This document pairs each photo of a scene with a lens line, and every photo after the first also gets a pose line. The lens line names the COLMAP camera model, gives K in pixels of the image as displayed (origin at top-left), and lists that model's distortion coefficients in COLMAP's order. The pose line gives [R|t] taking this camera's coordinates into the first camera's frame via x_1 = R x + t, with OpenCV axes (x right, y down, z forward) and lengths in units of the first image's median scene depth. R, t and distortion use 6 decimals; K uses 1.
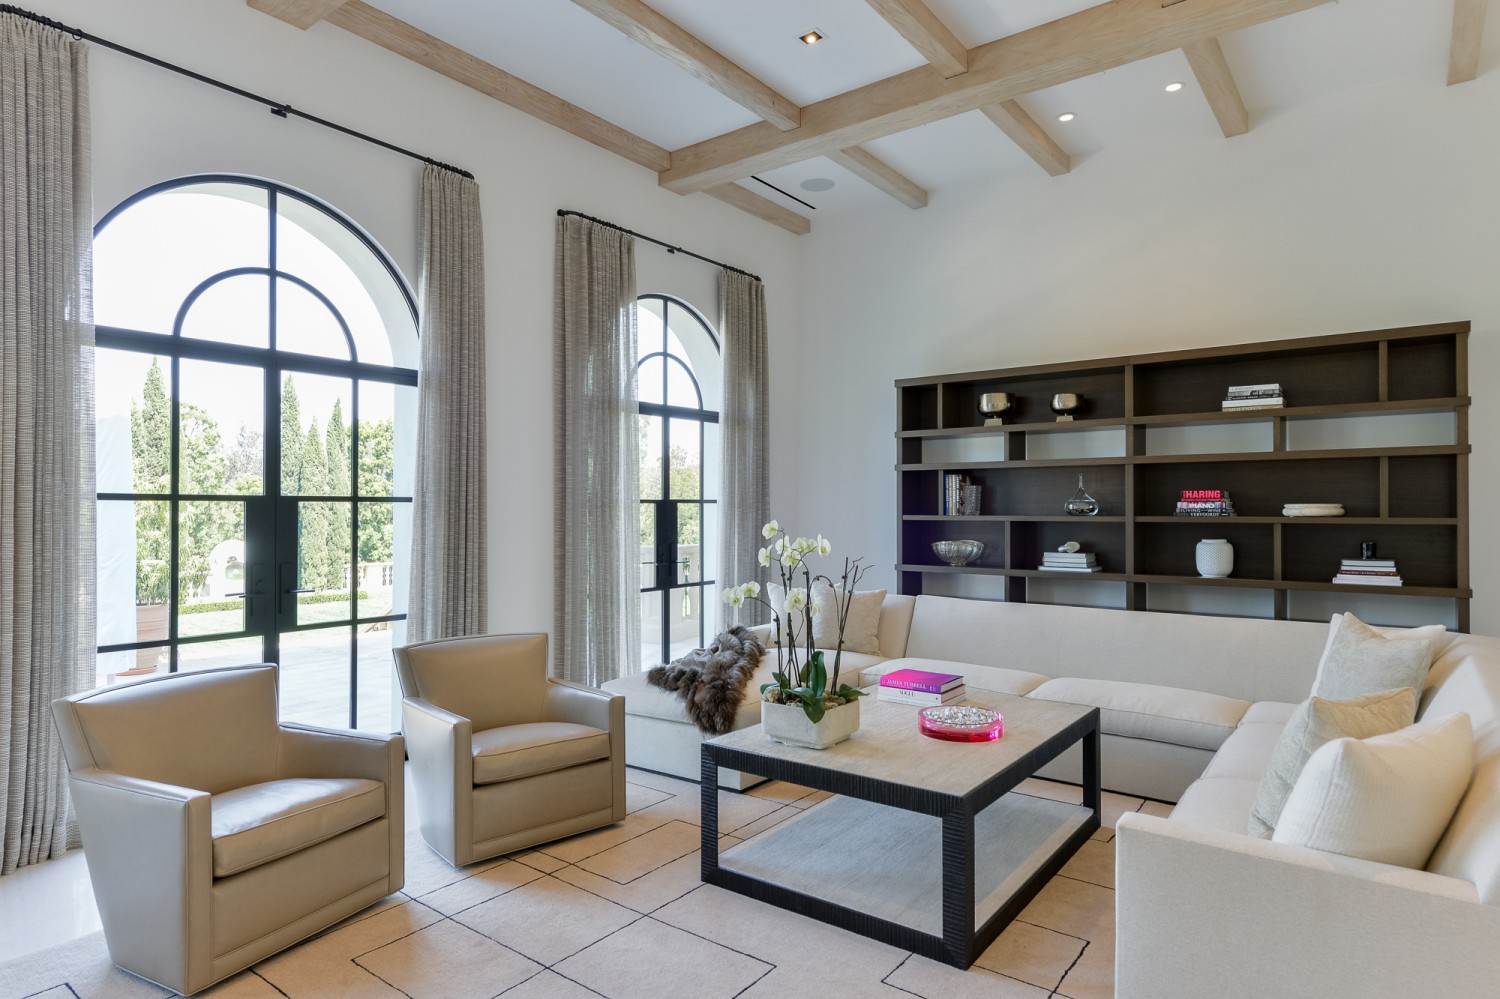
lens RADIAL K [[849.4, 0, 750.8], [0, 849.4, 501.9], [0, 0, 1]] dist [0.003571, -0.000061]
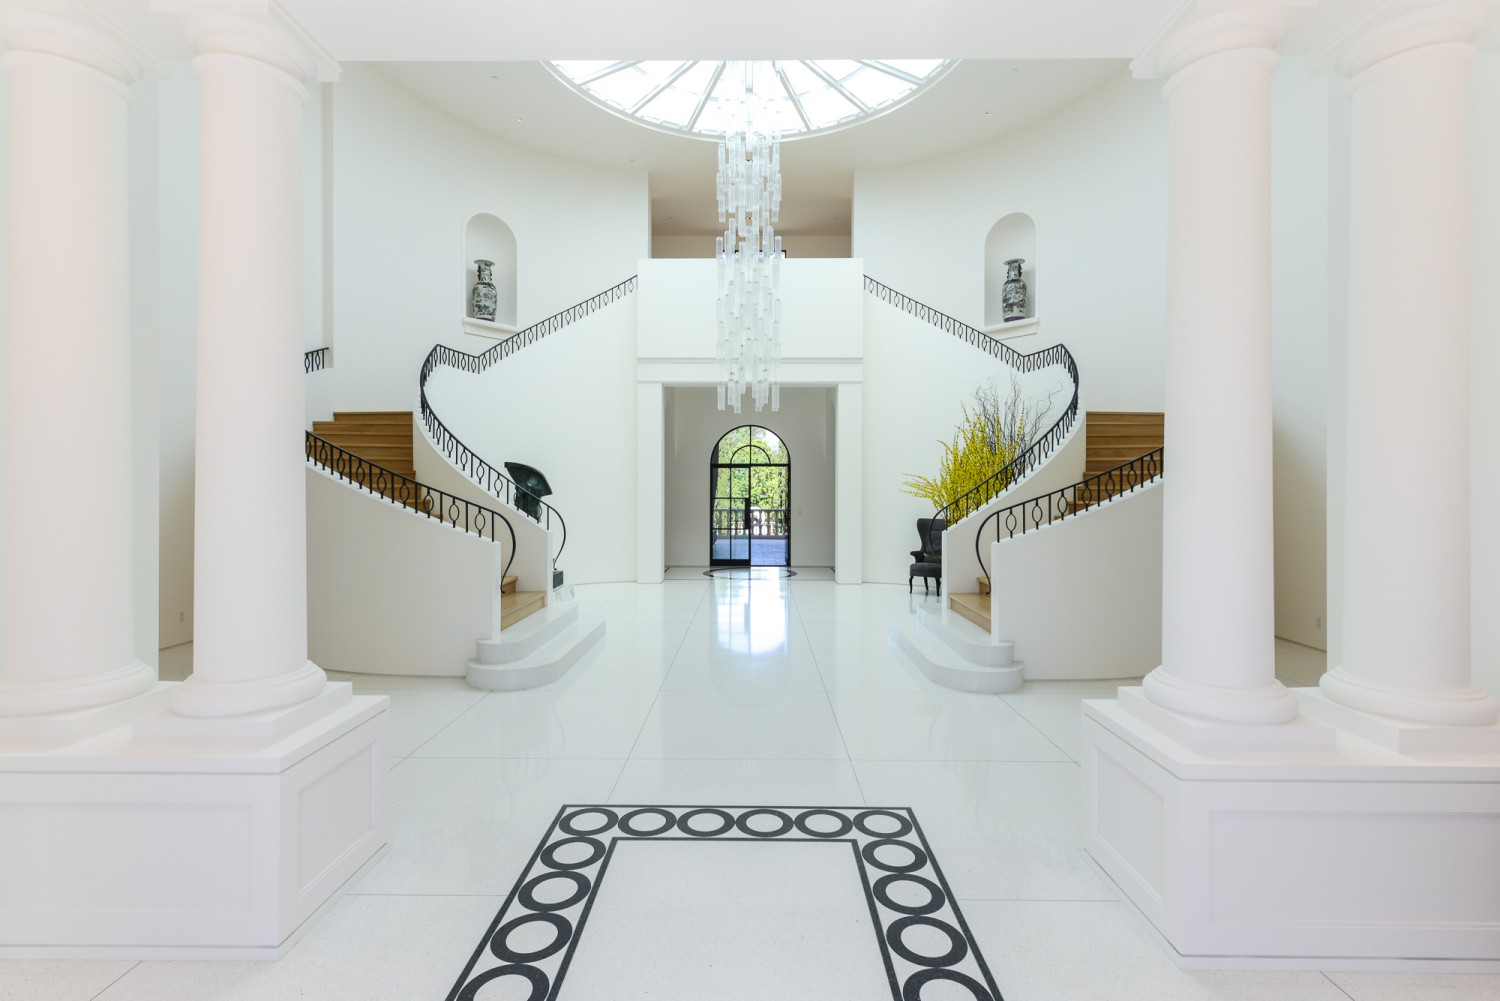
lens RADIAL K [[849.4, 0, 750.7], [0, 849.4, 496.9], [0, 0, 1]] dist [0.003571, -0.000061]
pose [[0.604343, 0.003282, -0.796718, 2.896083], [0.006210, 0.999942, 0.008829, -0.045390], [0.796700, -0.010283, 0.604287, -1.624251]]
